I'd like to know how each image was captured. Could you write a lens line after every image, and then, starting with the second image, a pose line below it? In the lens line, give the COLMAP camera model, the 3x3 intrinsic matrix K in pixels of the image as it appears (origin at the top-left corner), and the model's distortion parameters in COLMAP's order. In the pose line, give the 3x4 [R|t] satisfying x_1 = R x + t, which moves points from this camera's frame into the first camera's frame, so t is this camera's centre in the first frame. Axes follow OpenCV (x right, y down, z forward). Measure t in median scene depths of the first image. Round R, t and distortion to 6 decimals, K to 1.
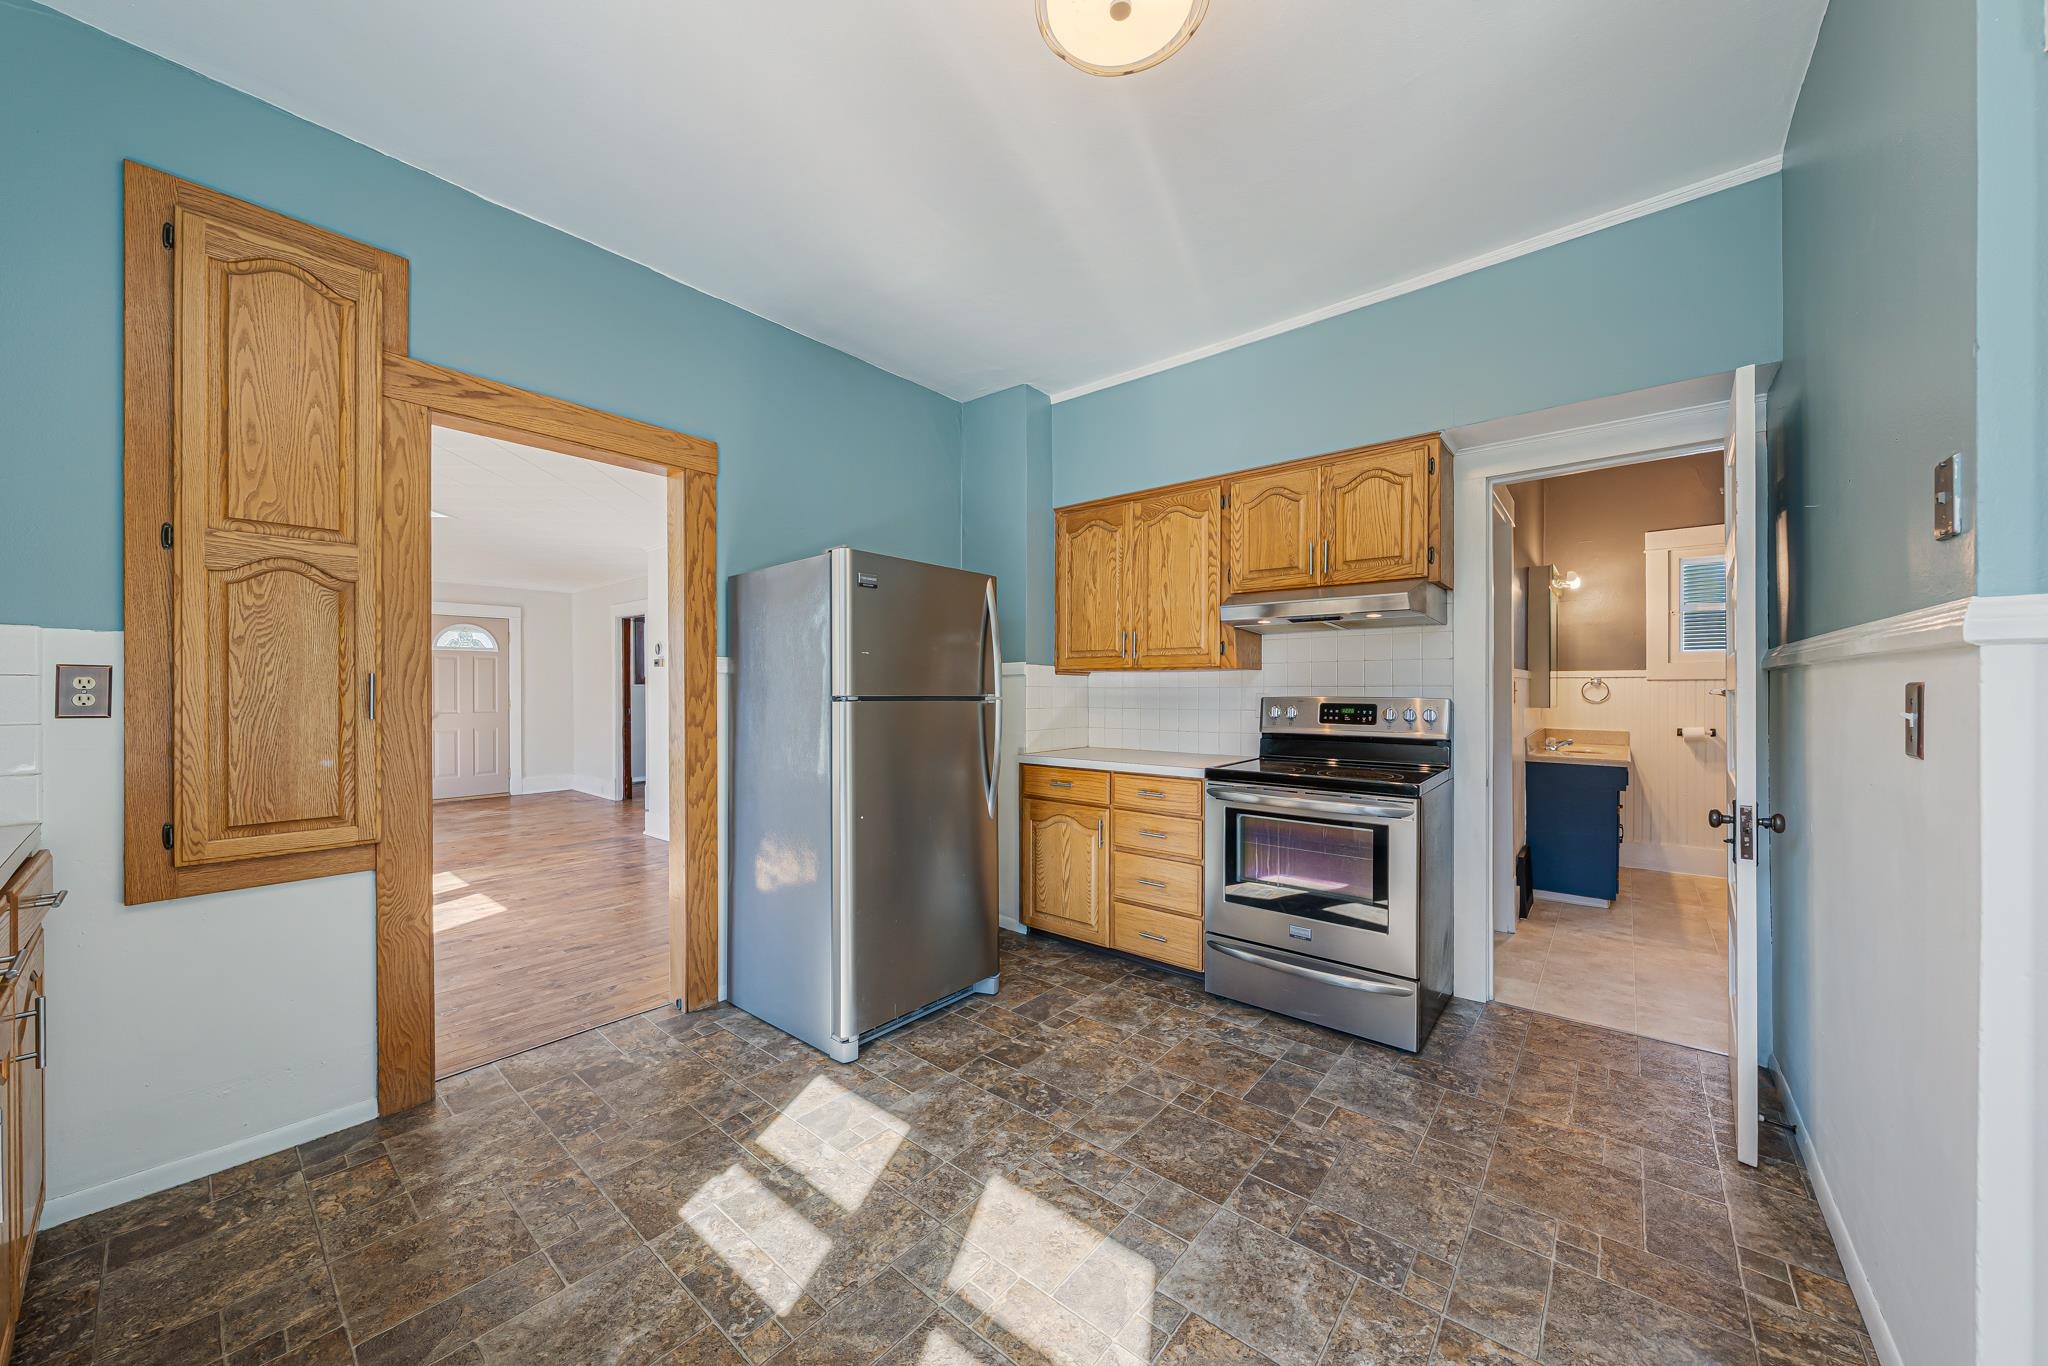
lens RADIAL K [[709.6, 0, 1028.0], [0, 709.6, 692.7], [0, 0, 1]] dist [-0.001239, -0.000359]
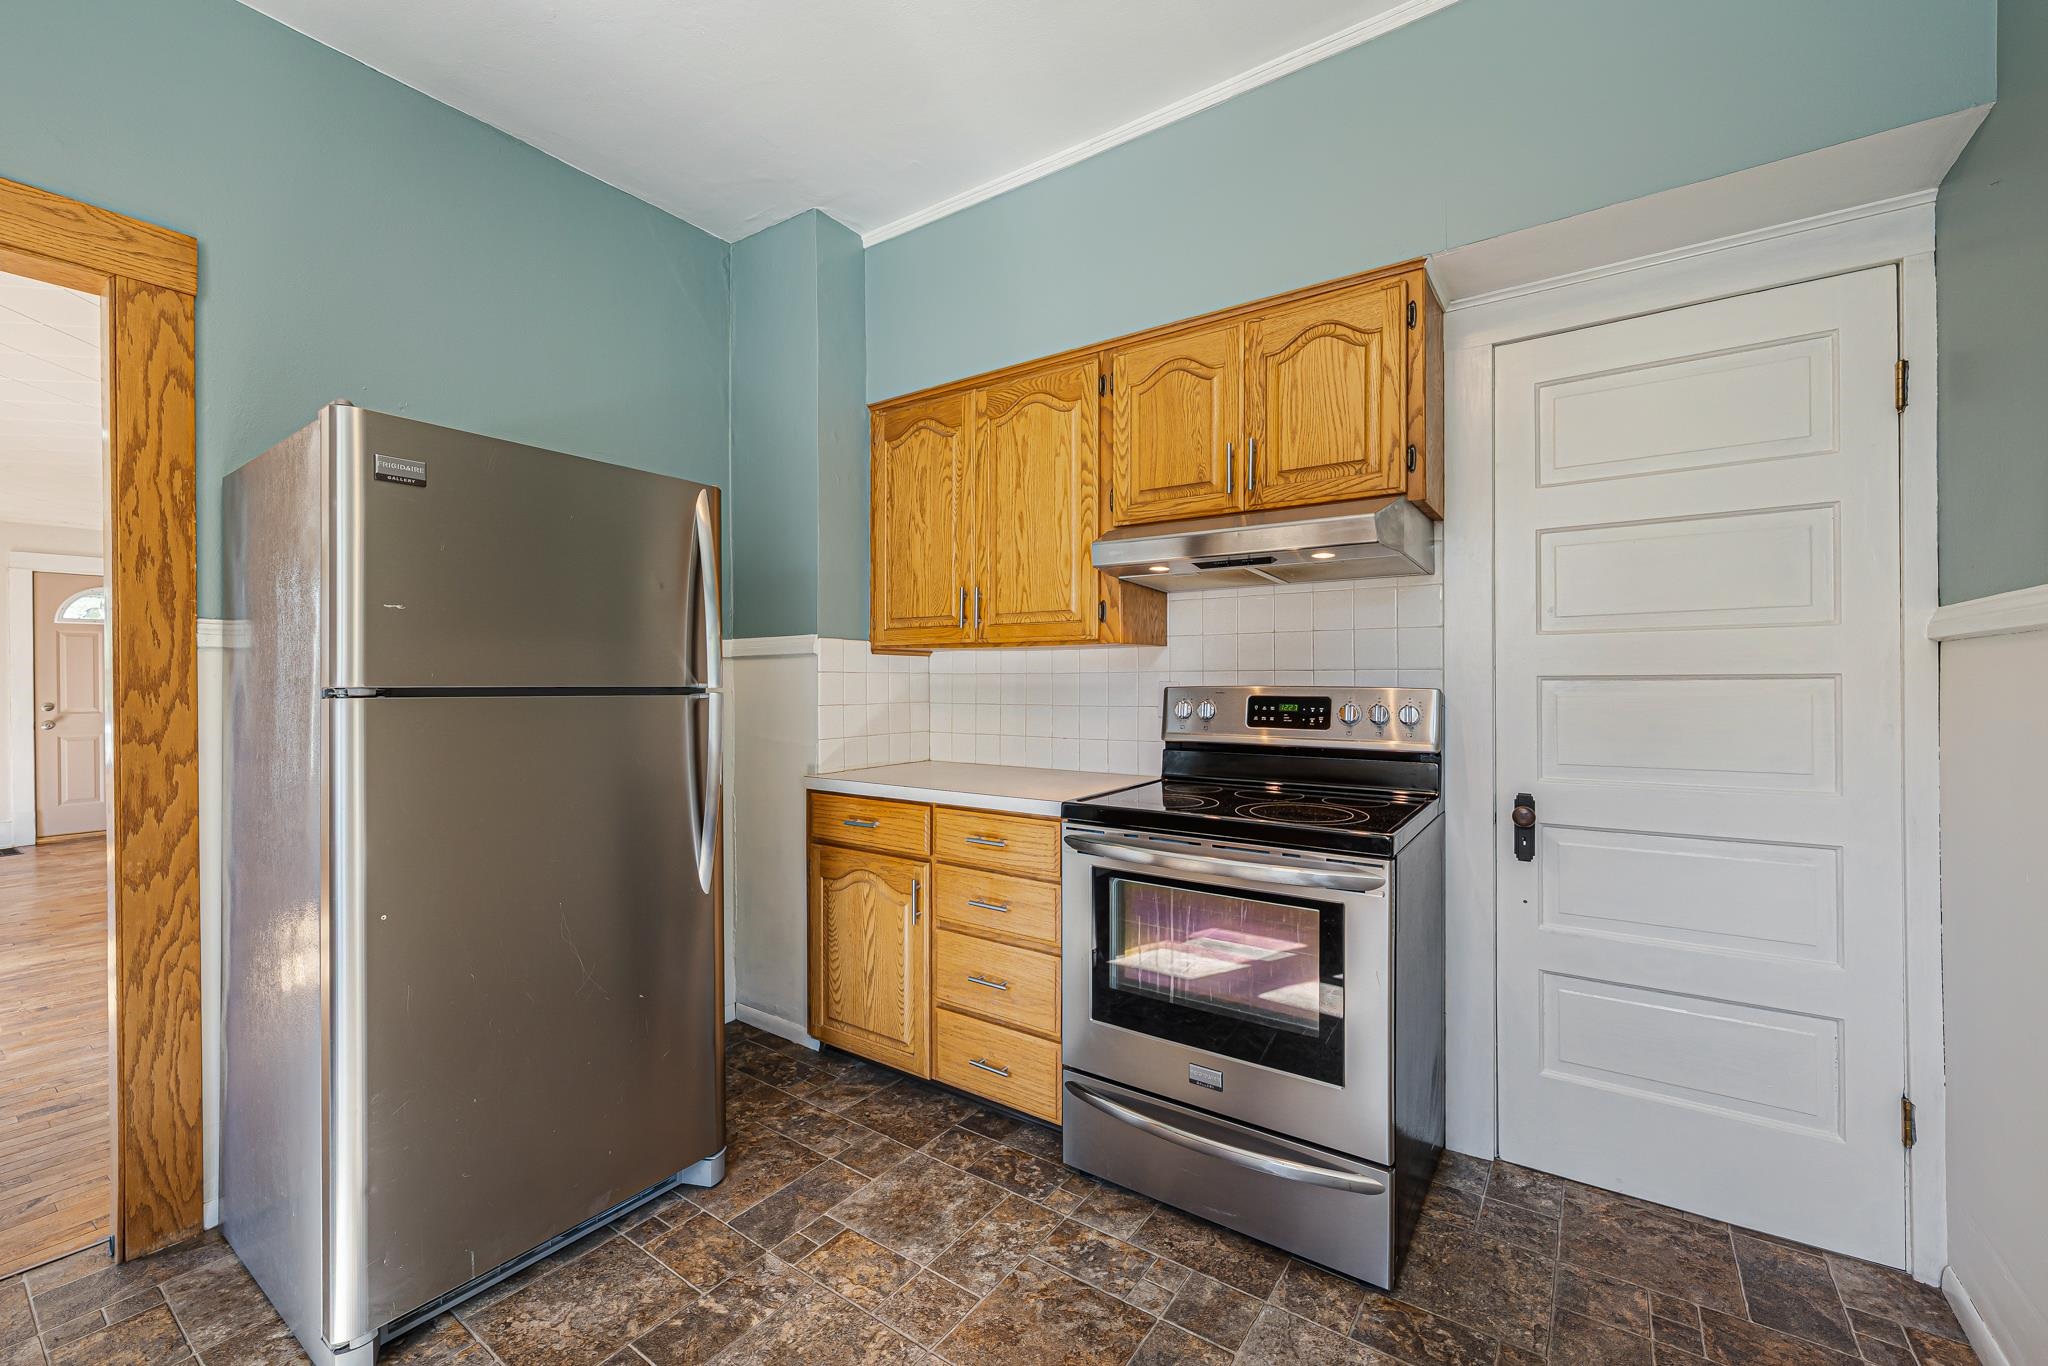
lens RADIAL K [[817.9, 0, 1032.9], [0, 817.9, 683.0], [0, 0, 1]] dist [0.000401, -0.001063]
pose [[0.996170, -0.002751, 0.087390, 0.161249], [0.002647, 0.999996, 0.001309, 0.001373], [-0.087393, -0.001073, 0.996173, 0.290296]]
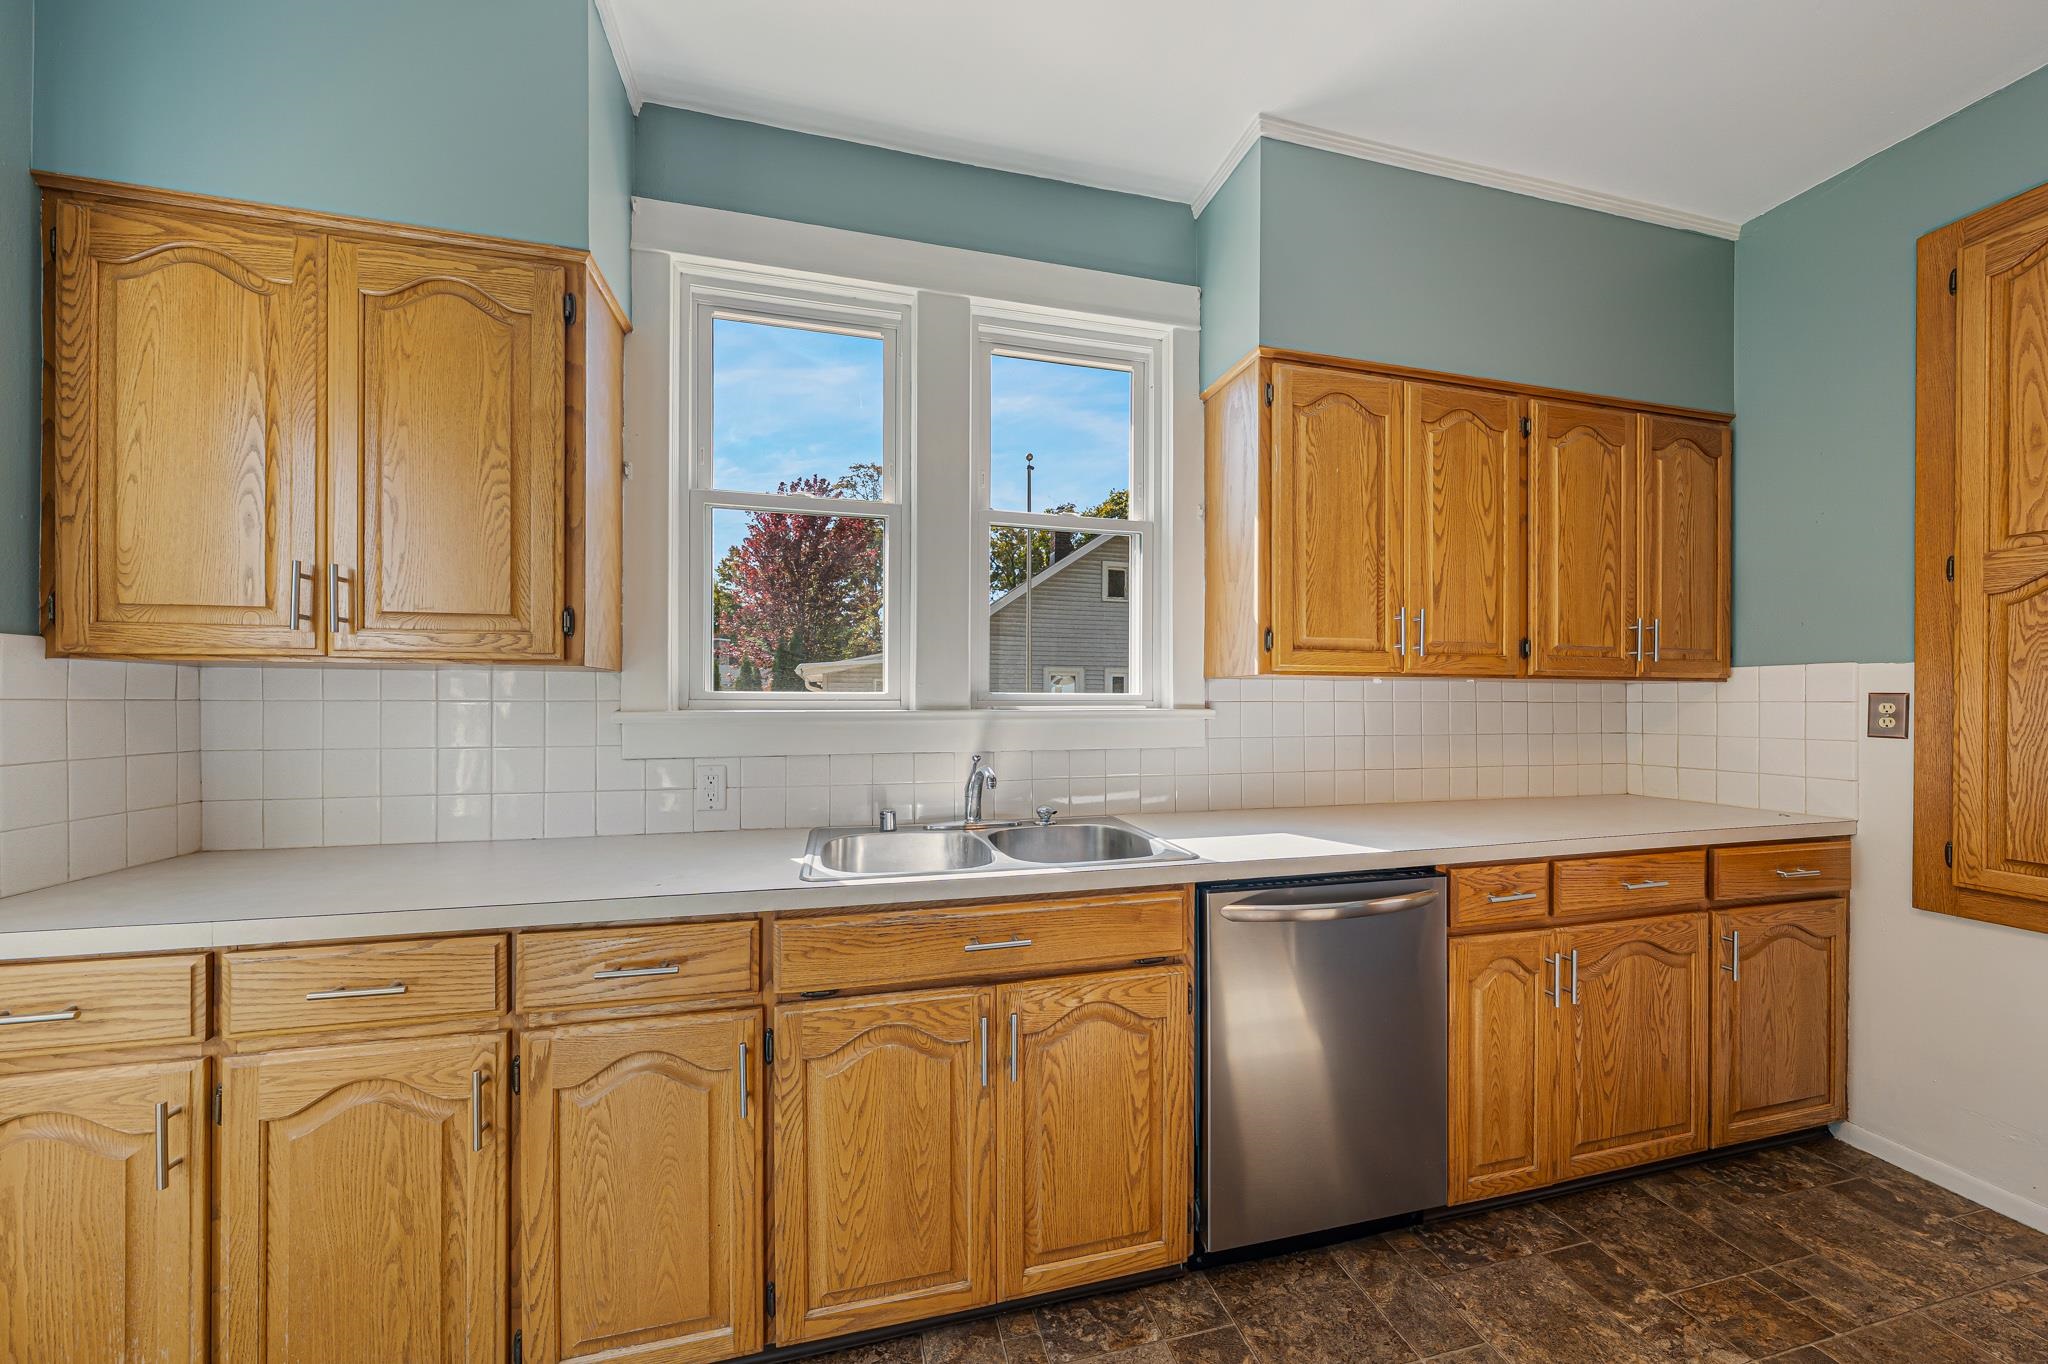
lens RADIAL K [[709.6, 0, 1028.7], [0, 709.6, 708.0], [0, 0, 1]] dist [-0.001239, -0.000359]
pose [[-0.587611, 0.004212, -0.809133, 0.526711], [-0.009299, 0.999885, 0.011958, -0.017130], [0.809090, 0.014550, -0.587504, 0.612580]]
